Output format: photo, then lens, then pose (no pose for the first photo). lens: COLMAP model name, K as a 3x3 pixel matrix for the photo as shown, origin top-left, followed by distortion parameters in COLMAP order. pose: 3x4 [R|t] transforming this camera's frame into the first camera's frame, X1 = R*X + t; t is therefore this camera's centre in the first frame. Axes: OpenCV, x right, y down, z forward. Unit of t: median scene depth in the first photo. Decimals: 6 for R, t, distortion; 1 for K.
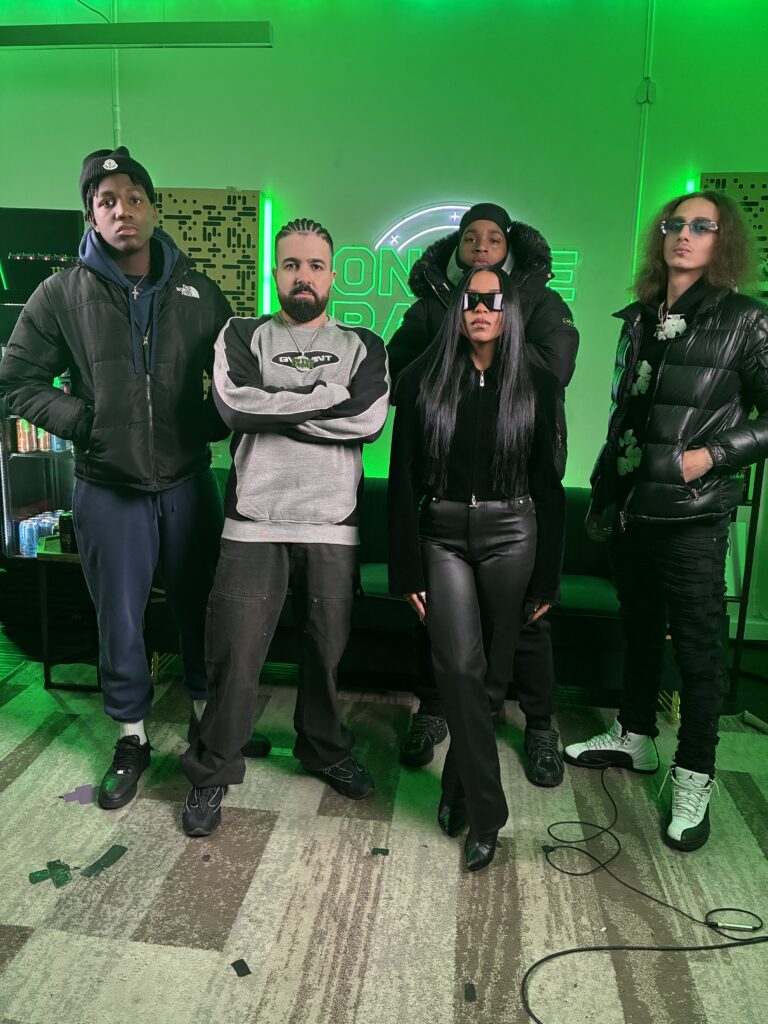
lens RADIAL K [[778.0, 0, 378.4], [0, 778.0, 502.7], [0, 0, 1]] dist [0.049011, -0.065048]
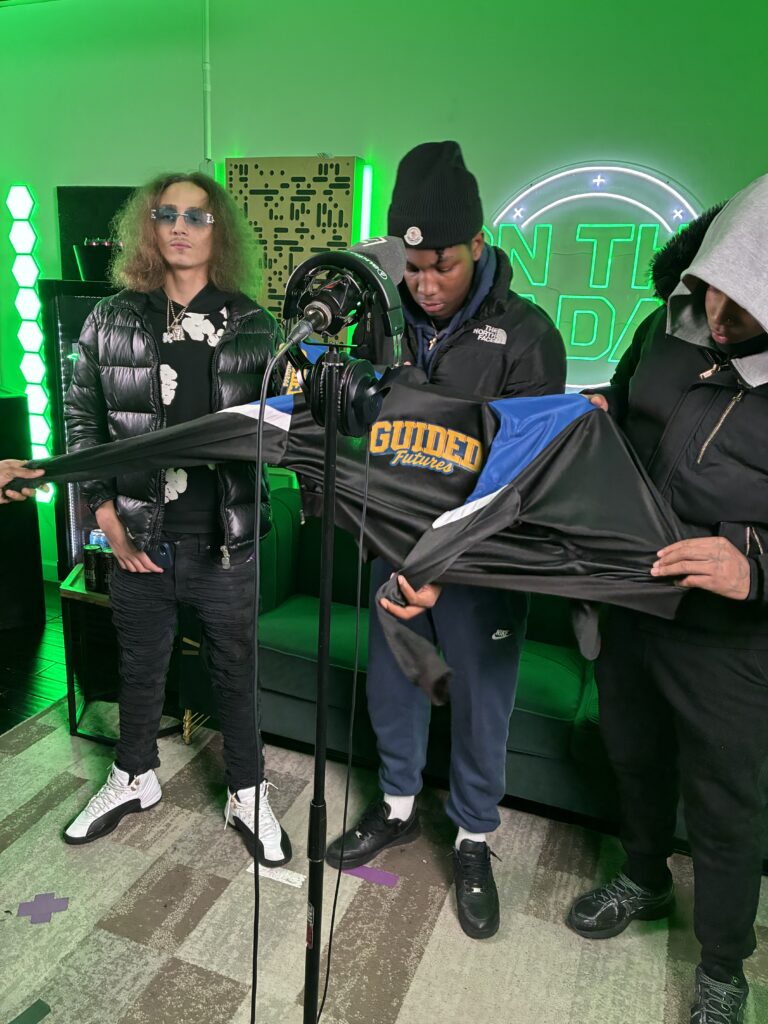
lens RADIAL K [[776.7, 0, 371.2], [0, 776.7, 505.4], [0, 0, 1]] dist [0.042167, -0.055493]
pose [[0.967397, 0.070543, -0.243244, 0.135341], [-0.057636, 0.996546, 0.059782, -0.123577], [0.246621, -0.043814, 0.968121, 0.286739]]
